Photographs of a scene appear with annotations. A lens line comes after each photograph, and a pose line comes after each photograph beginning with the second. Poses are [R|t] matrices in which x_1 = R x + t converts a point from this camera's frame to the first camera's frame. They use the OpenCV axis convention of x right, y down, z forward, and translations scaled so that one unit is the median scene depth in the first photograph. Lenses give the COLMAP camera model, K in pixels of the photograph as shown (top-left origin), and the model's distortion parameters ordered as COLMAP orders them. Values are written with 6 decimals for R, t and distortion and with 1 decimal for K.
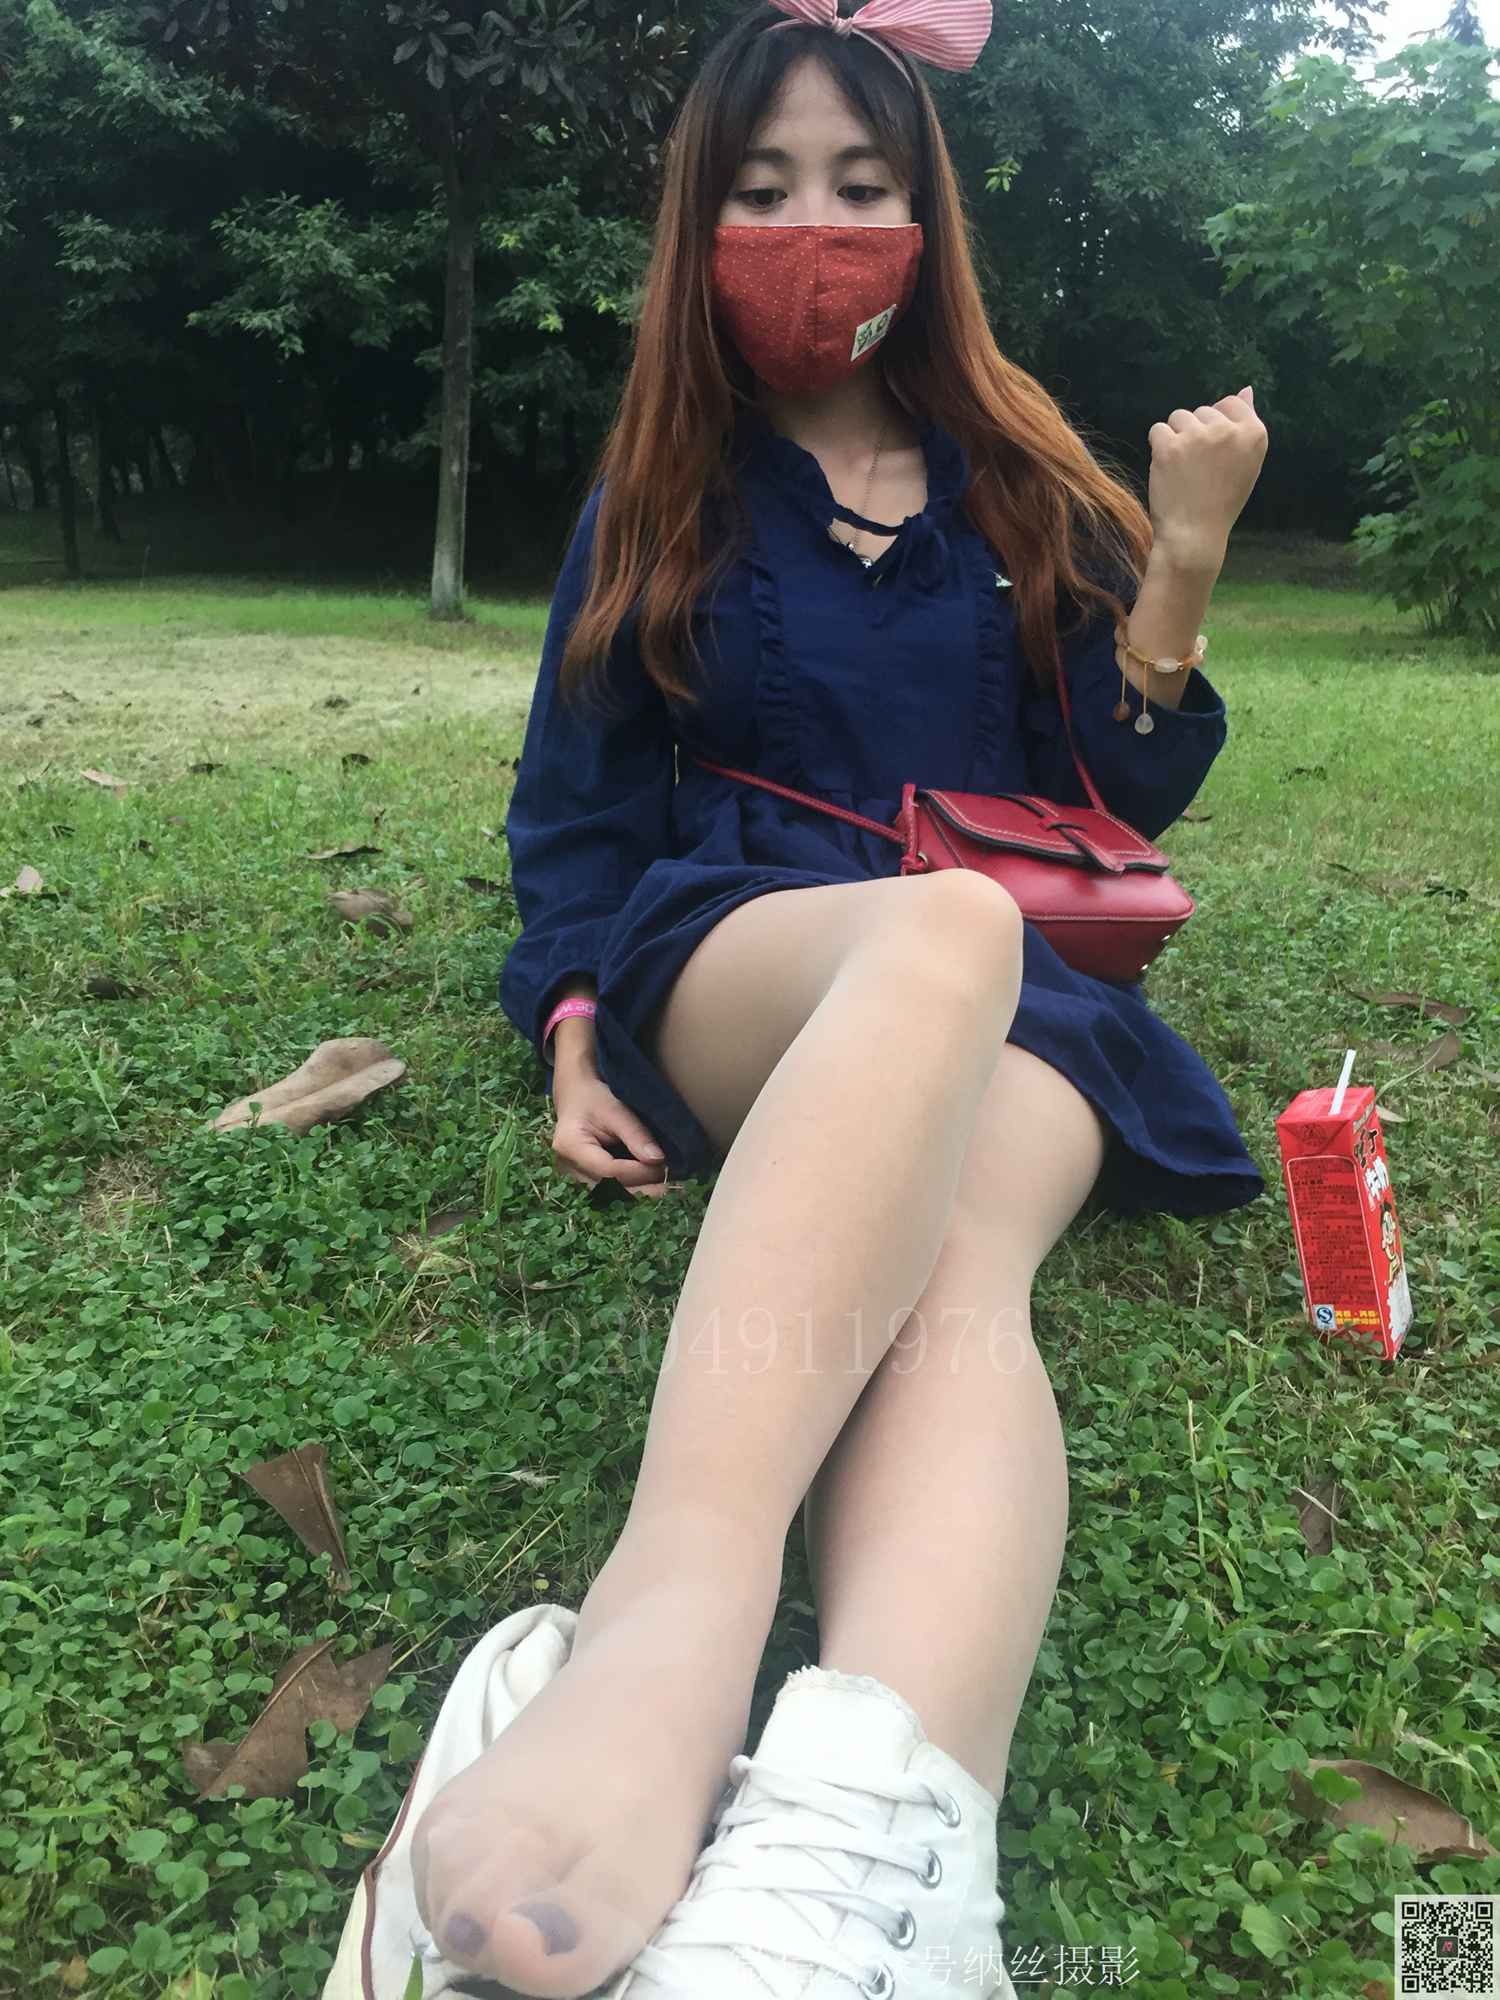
lens RADIAL K [[1714.4, 0, 745.0], [0, 1714.4, 994.8], [0, 0, 1]] dist [0.075553, -0.105251]
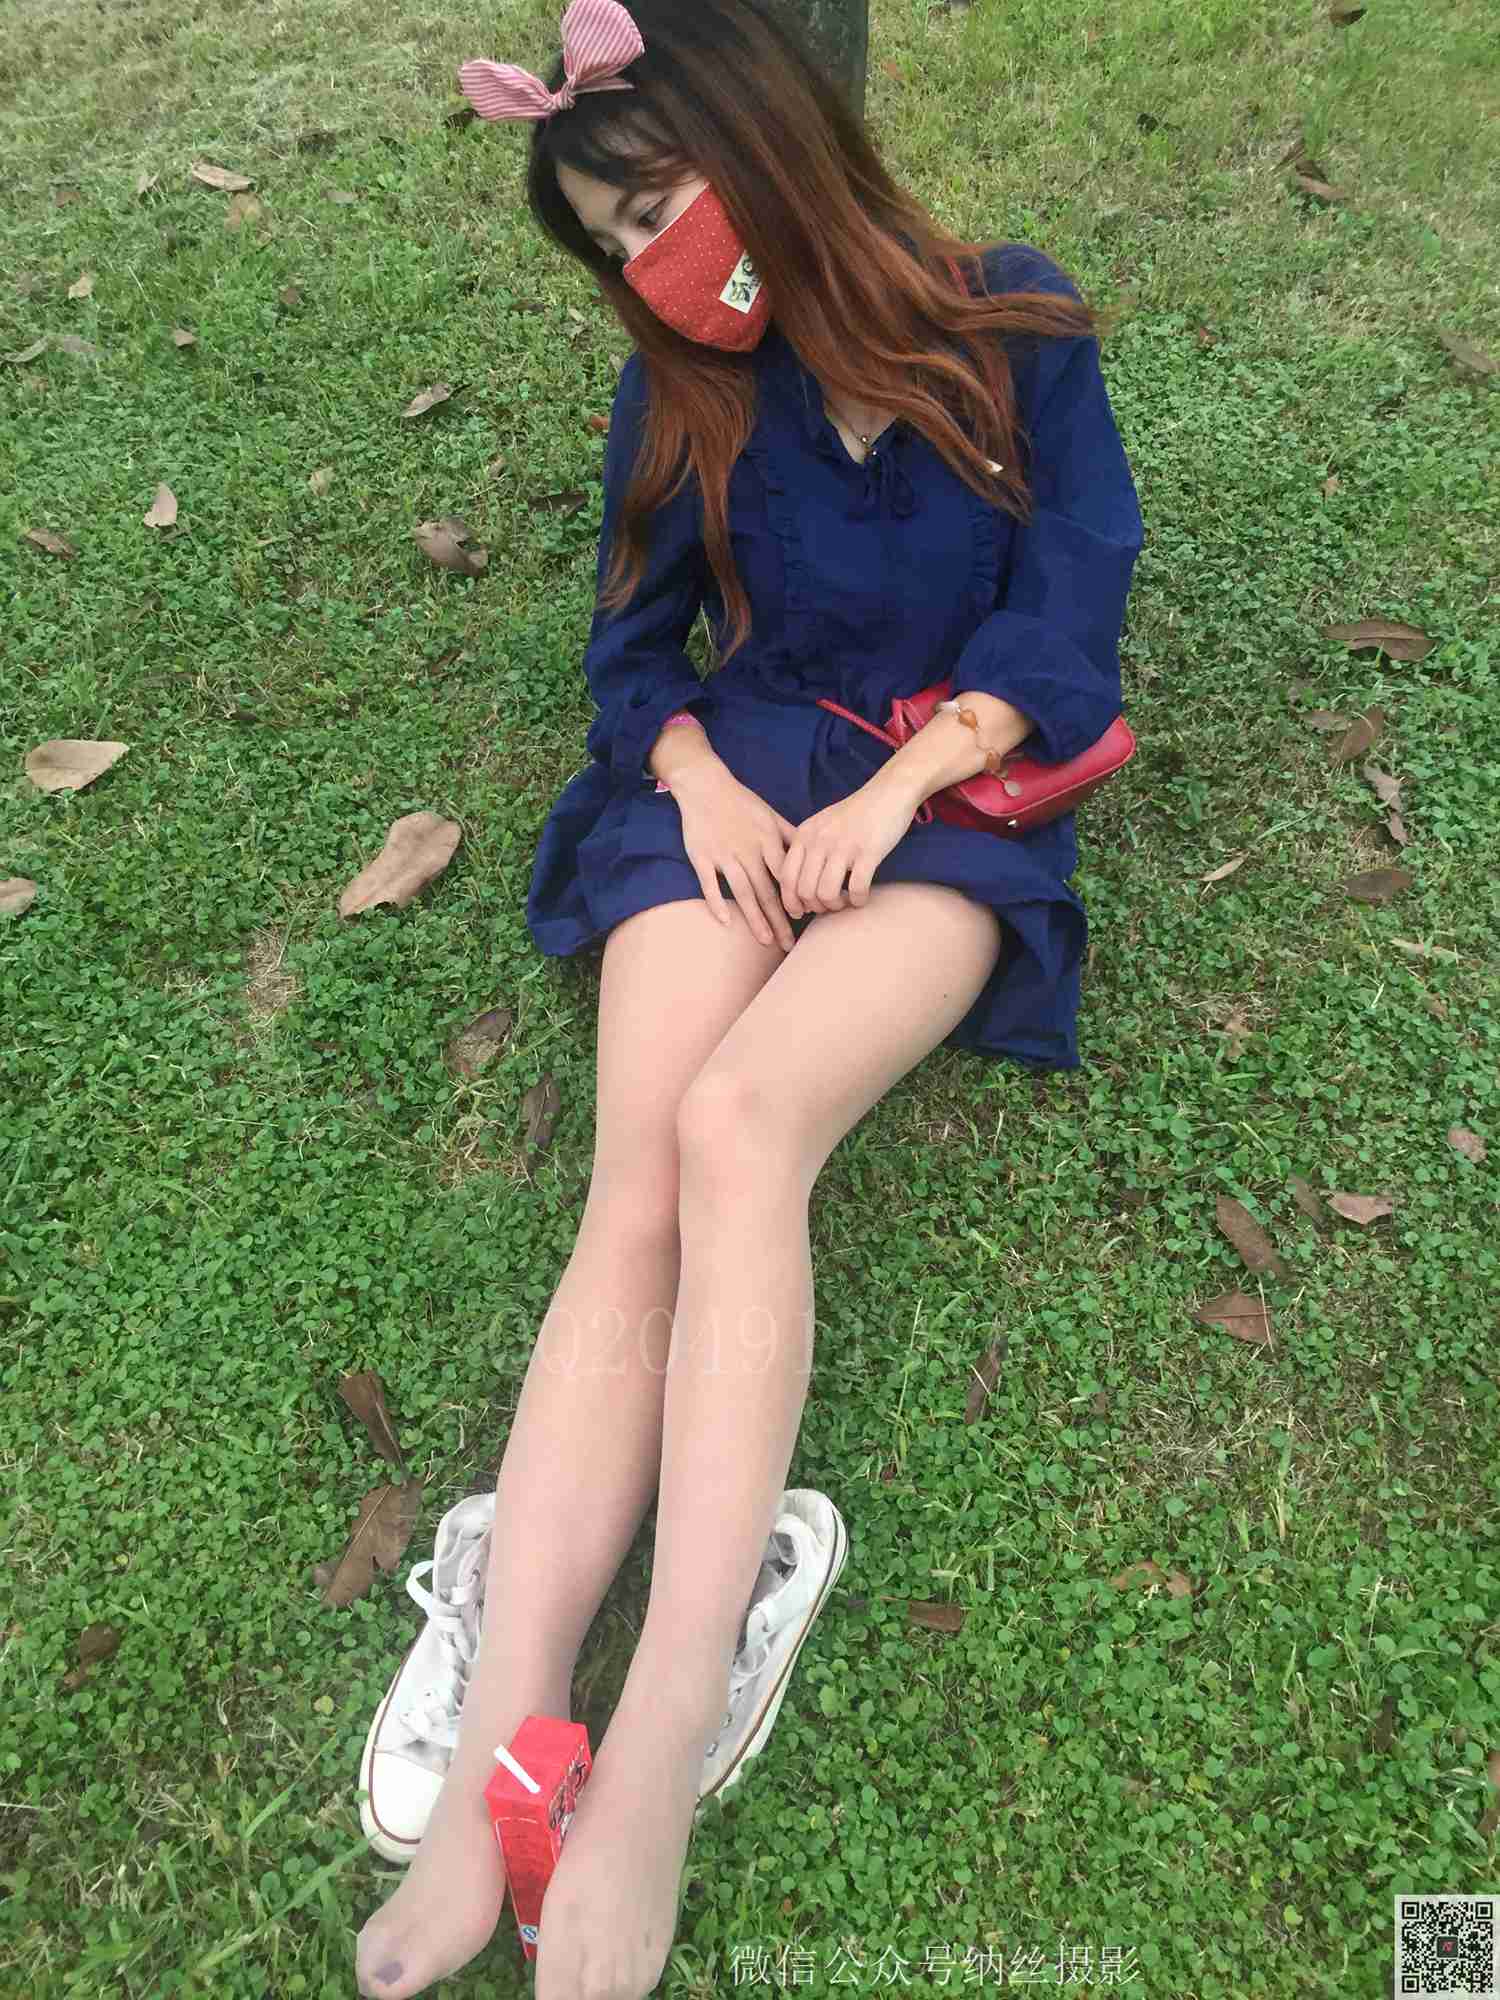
lens RADIAL K [[1714.4, 0, 741.7], [0, 1714.4, 991.9], [0, 0, 1]] dist [0.075553, -0.105251]
pose [[0.989570, 0.030336, -0.140820, 0.082642], [0.048602, 0.849941, 0.524631, -0.225176], [0.135604, -0.526003, 0.839602, -0.052091]]
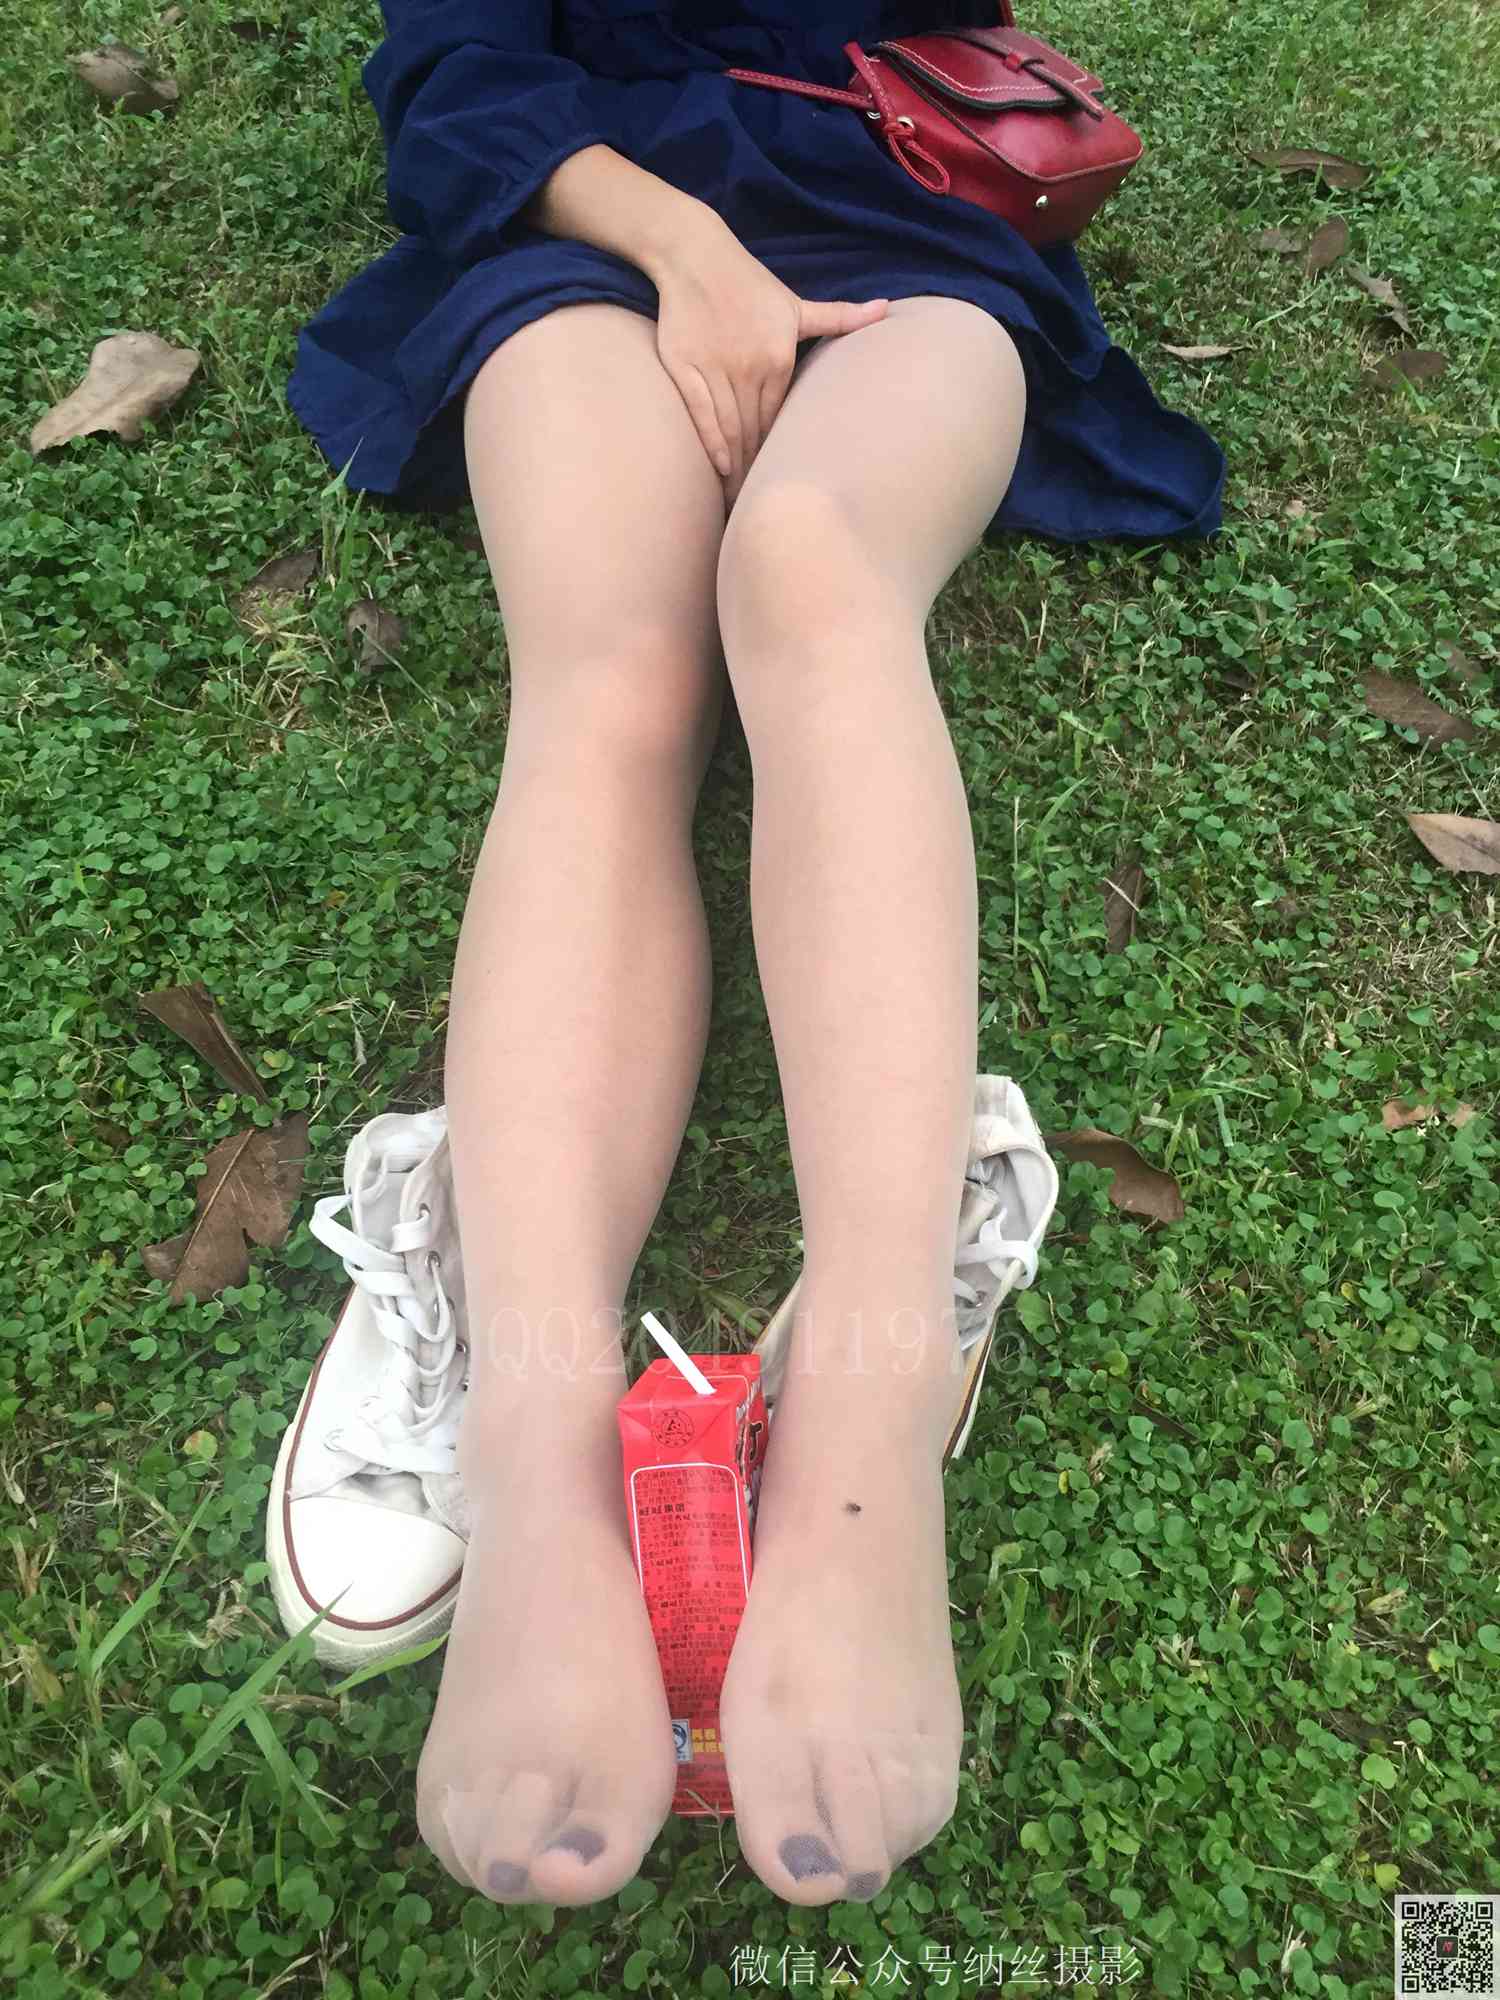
lens RADIAL K [[1714.4, 0, 737.2], [0, 1714.4, 1002.0], [0, 0, 1]] dist [0.075553, -0.105251]
pose [[0.996574, -0.060214, 0.056697, 0.003407], [0.021413, 0.849997, 0.526353, -0.061658], [-0.079886, -0.523335, 0.848374, 0.008689]]
